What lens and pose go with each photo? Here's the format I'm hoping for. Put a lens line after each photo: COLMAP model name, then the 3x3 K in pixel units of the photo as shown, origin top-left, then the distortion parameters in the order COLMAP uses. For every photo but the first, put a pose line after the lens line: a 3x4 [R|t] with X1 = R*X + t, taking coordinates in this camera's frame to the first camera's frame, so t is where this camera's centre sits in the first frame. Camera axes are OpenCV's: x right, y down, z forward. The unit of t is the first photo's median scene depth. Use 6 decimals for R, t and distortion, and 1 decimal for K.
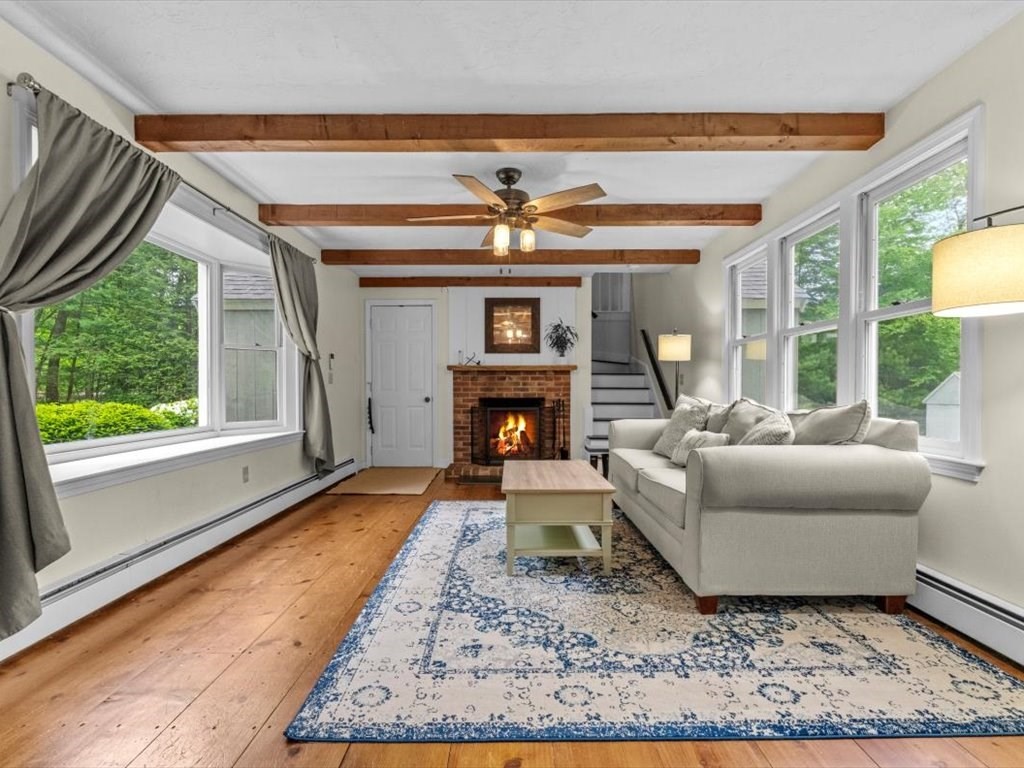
lens RADIAL K [[493.4, 0, 514.6], [0, 493.4, 397.8], [0, 0, 1]] dist [-0.001052, -0.000091]
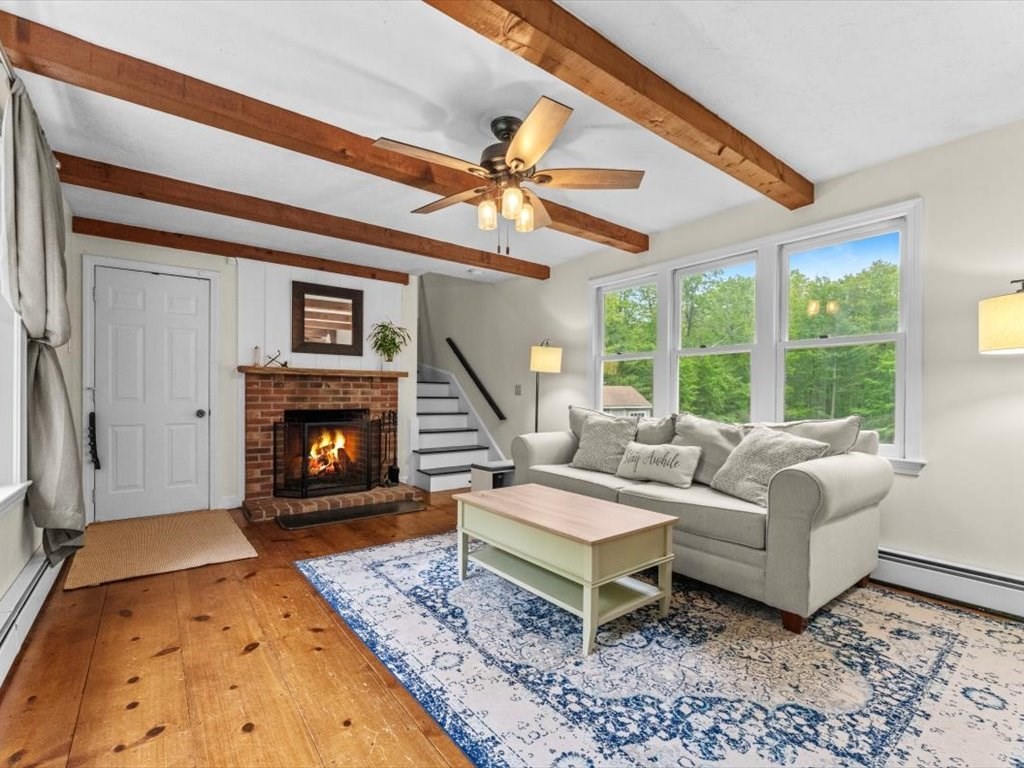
lens RADIAL K [[465.3, 0, 512.1], [0, 465.3, 396.5], [0, 0, 1]] dist [-0.002724, -0.000653]
pose [[0.794297, 0.003062, 0.607522, -0.232149], [0.004426, 0.999932, -0.010826, -0.011589], [-0.607513, 0.011288, 0.794229, 0.215746]]
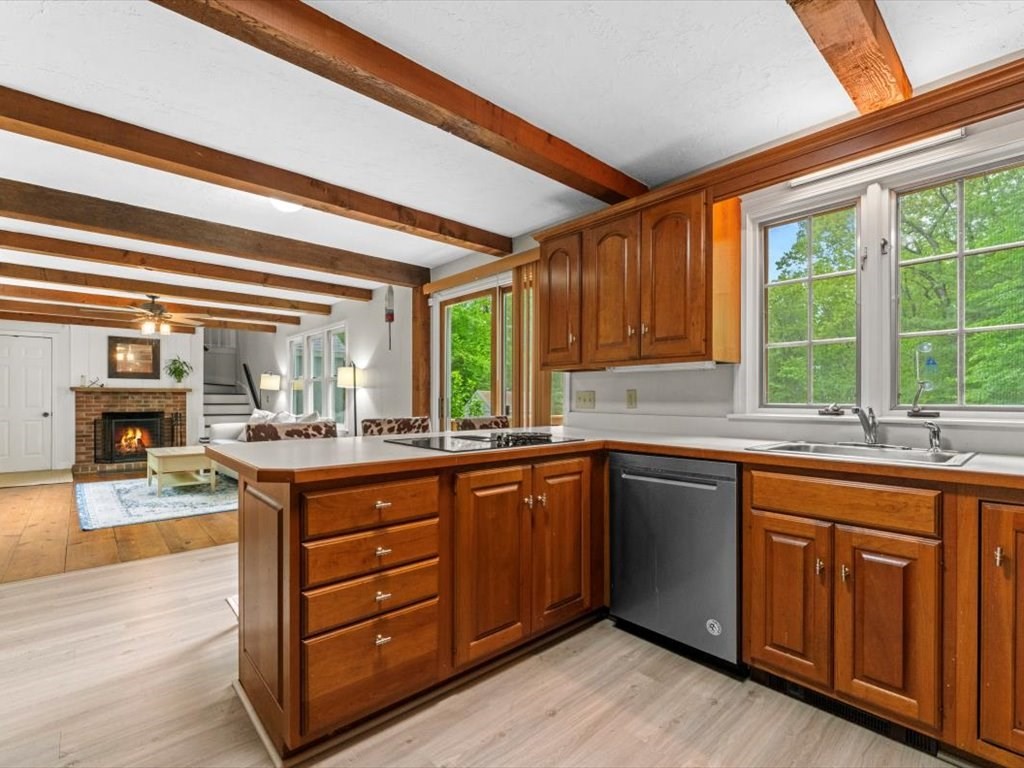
lens RADIAL K [[480.7, 0, 513.7], [0, 480.7, 398.5], [0, 0, 1]] dist [-0.001382, -0.000748]
pose [[0.744564, 0.001760, 0.667549, -0.110283], [0.009085, 0.999877, -0.012768, -0.010516], [-0.667490, 0.015571, 0.744456, -0.673689]]
